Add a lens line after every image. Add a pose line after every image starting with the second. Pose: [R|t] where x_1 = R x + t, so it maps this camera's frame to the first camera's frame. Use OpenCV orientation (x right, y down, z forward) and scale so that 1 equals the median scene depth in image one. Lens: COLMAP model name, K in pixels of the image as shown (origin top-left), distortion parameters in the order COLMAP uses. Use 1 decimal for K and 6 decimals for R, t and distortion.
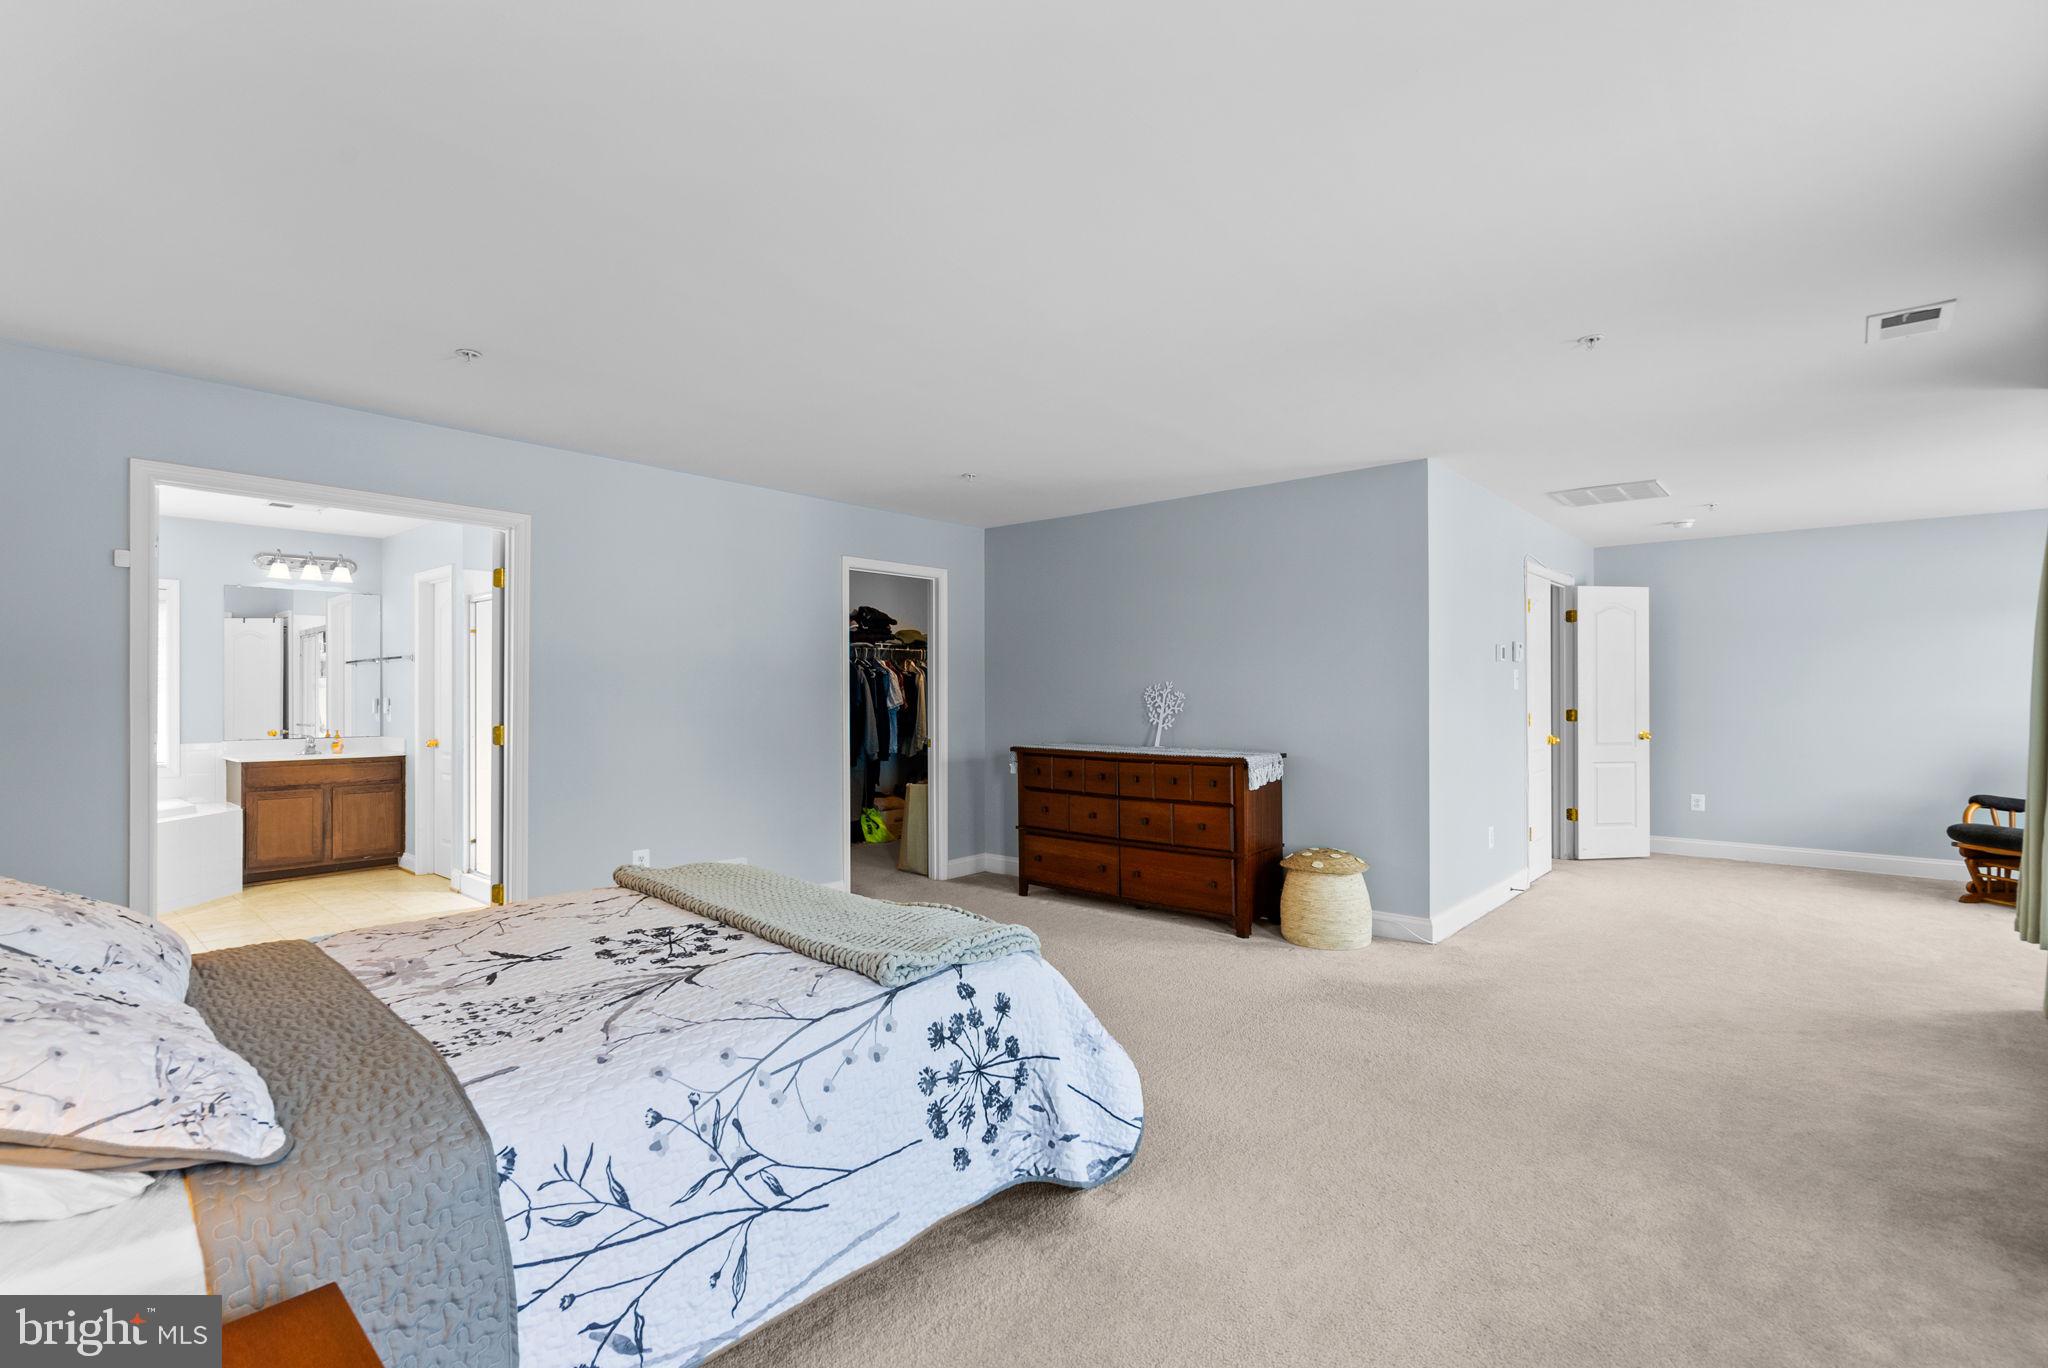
lens RADIAL K [[937.2, 0, 1017.3], [0, 937.2, 695.6], [0, 0, 1]] dist [-0.002687, 0.000583]
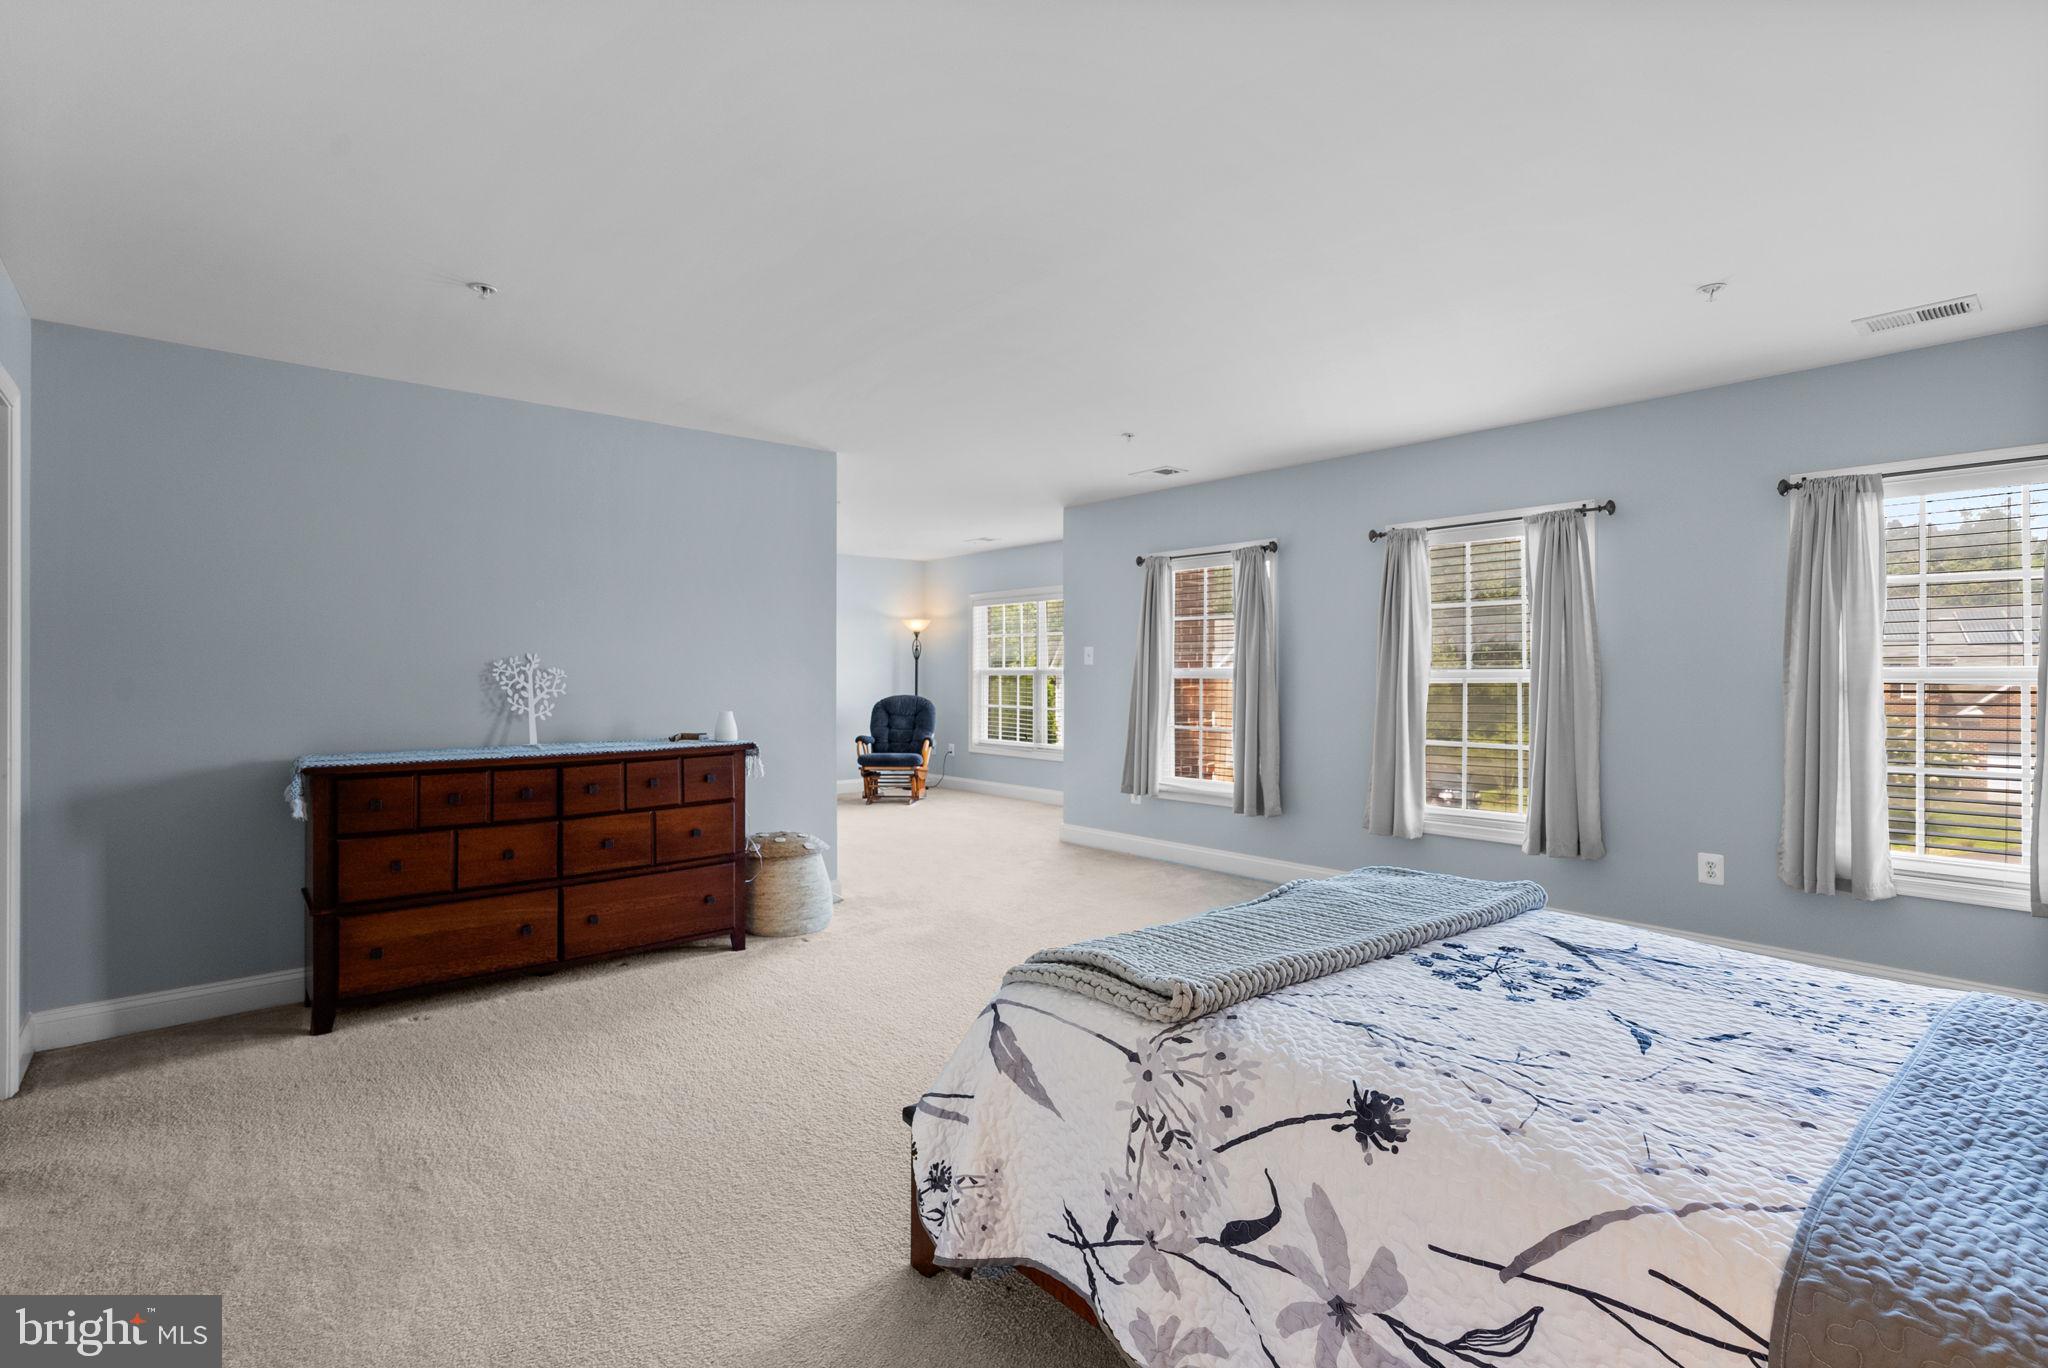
lens RADIAL K [[937.2, 0, 1032.5], [0, 937.2, 677.4], [0, 0, 1]] dist [-0.002687, 0.000583]
pose [[0.136902, -0.006280, 0.990565, -1.240914], [0.004430, 0.999974, 0.005728, 0.002521], [-0.990575, 0.003604, 0.136927, 1.296307]]
